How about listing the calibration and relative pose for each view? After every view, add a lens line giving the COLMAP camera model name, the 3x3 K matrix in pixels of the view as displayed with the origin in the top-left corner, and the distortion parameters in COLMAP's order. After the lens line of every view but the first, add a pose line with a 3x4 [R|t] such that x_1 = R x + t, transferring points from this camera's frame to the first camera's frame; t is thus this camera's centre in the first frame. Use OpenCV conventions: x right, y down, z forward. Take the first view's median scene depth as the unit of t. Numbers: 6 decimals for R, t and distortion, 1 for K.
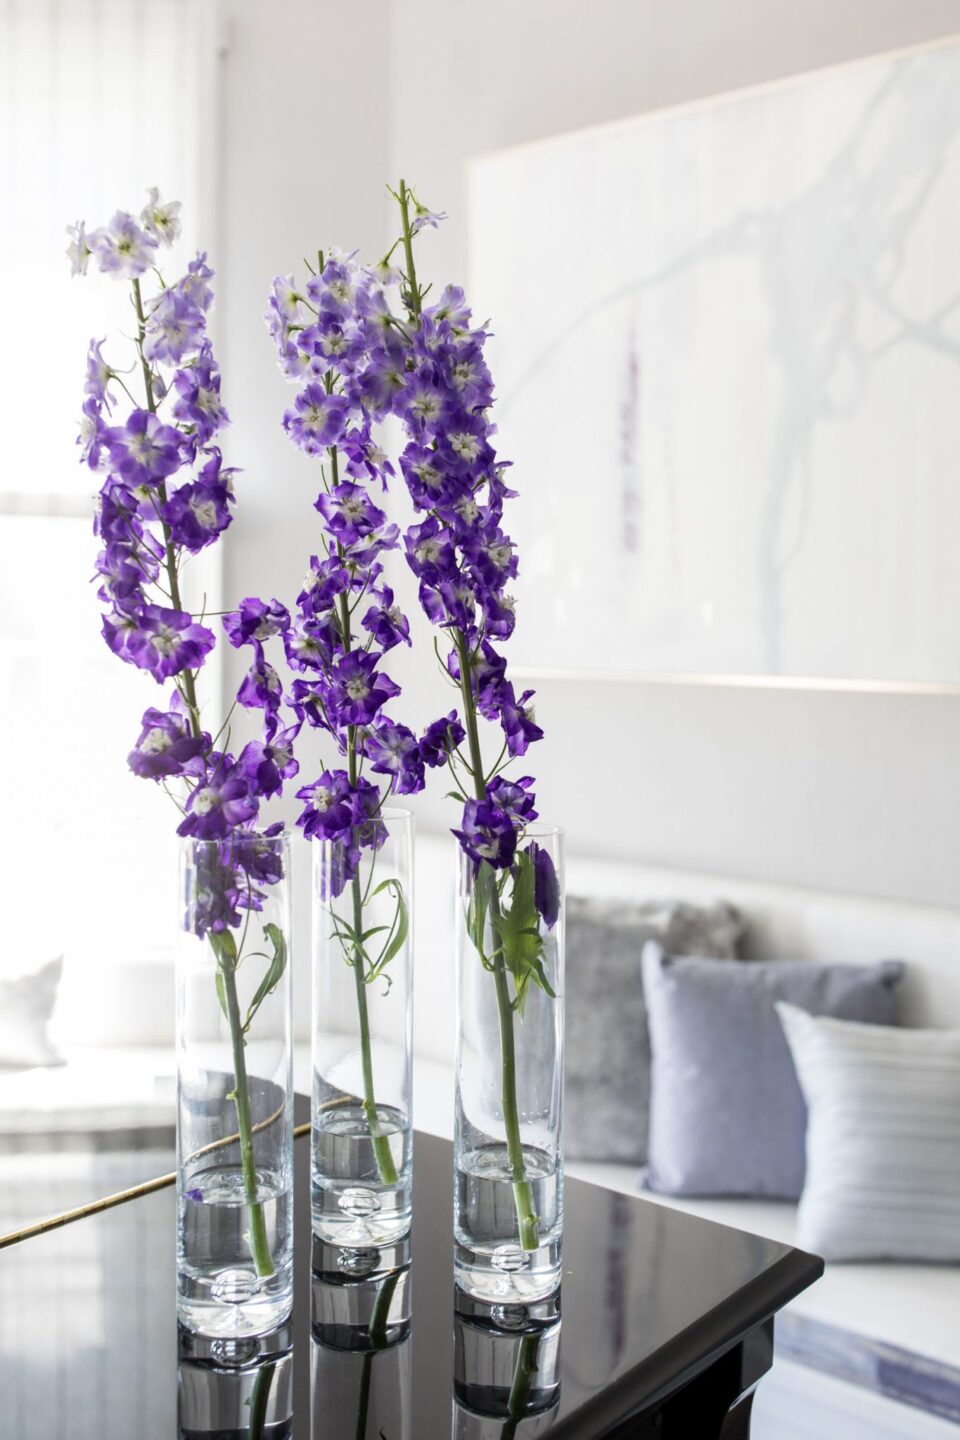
lens RADIAL K [[1382.6, 0, 480.0], [0, 1382.6, 720.0], [0, 0, 1]] dist [-0.018293, 0.017584]
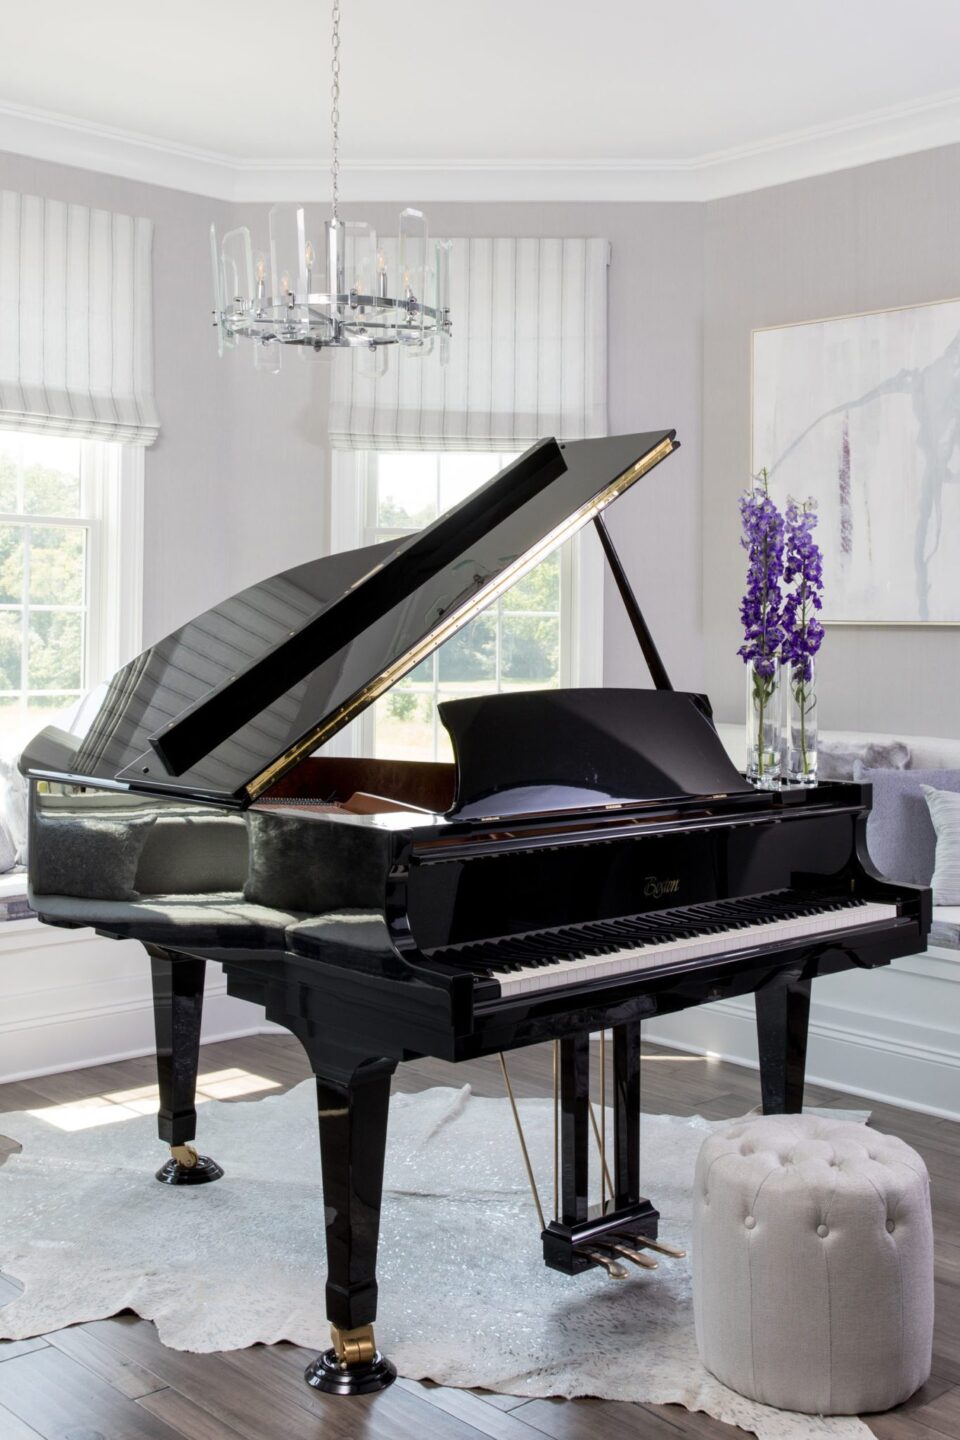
lens RADIAL K [[1613.5, 0, 484.1], [0, 1613.5, 589.8], [0, 0, 1]] dist [-0.059224, 0.012481]
pose [[0.989383, -0.007816, -0.145122, -0.057627], [-0.004828, 0.996234, -0.086569, 0.119278], [0.145252, 0.086351, 0.985619, -1.230097]]
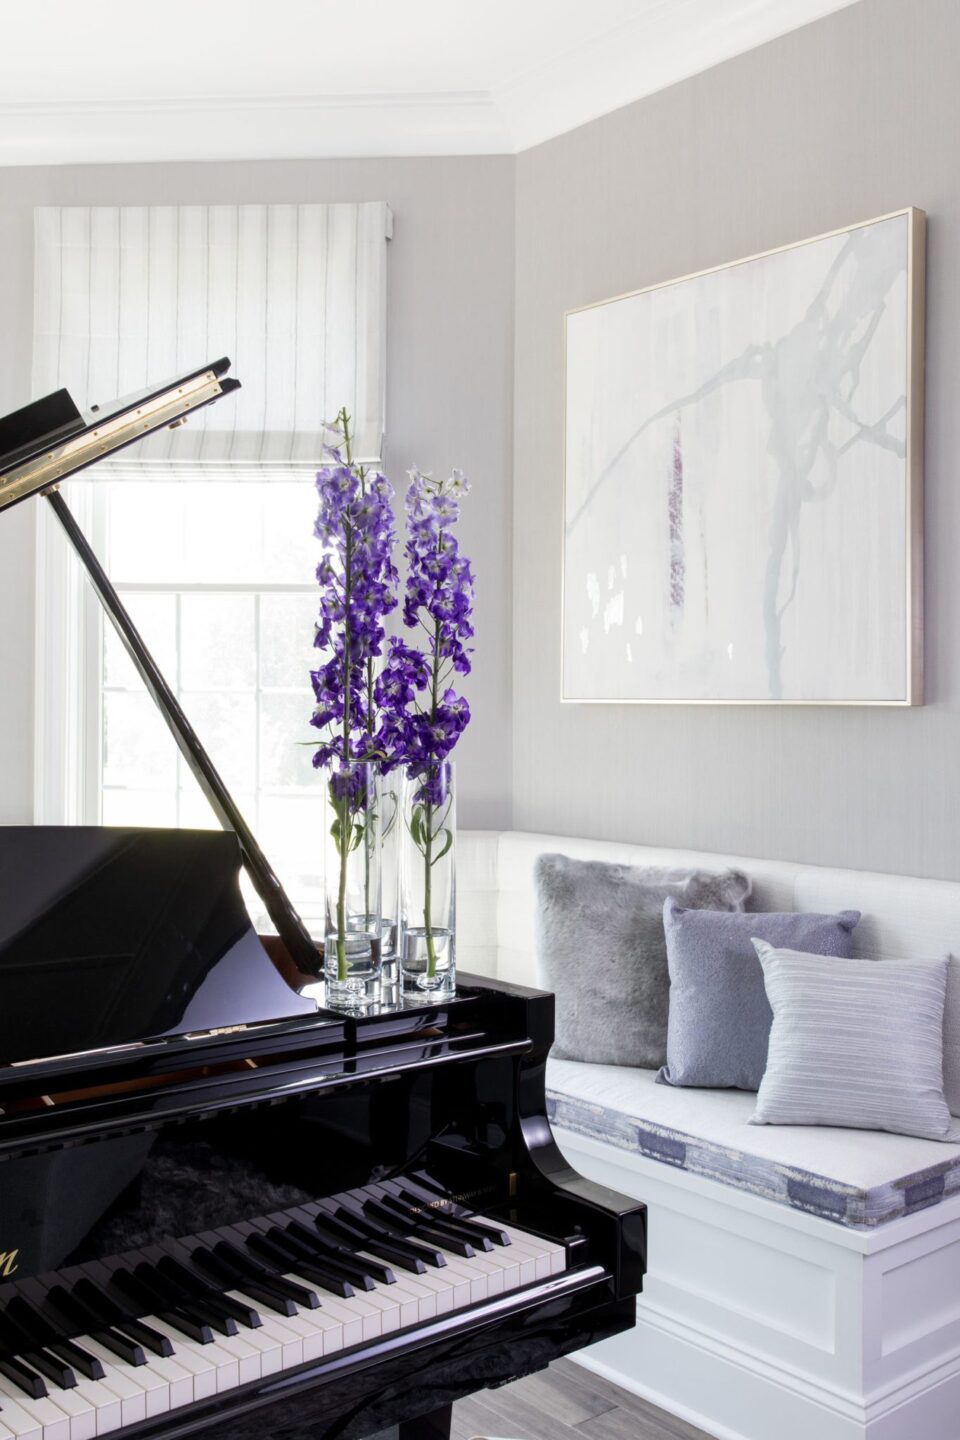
lens RADIAL K [[1382.6, 0, 480.0], [0, 1382.6, 720.0], [0, 0, 1]] dist [-0.018293, 0.017584]
pose [[0.982025, -0.005596, -0.188668, 0.192186], [-0.005195, 0.998380, -0.056656, 0.066361], [0.188679, 0.056618, 0.980405, -0.332661]]
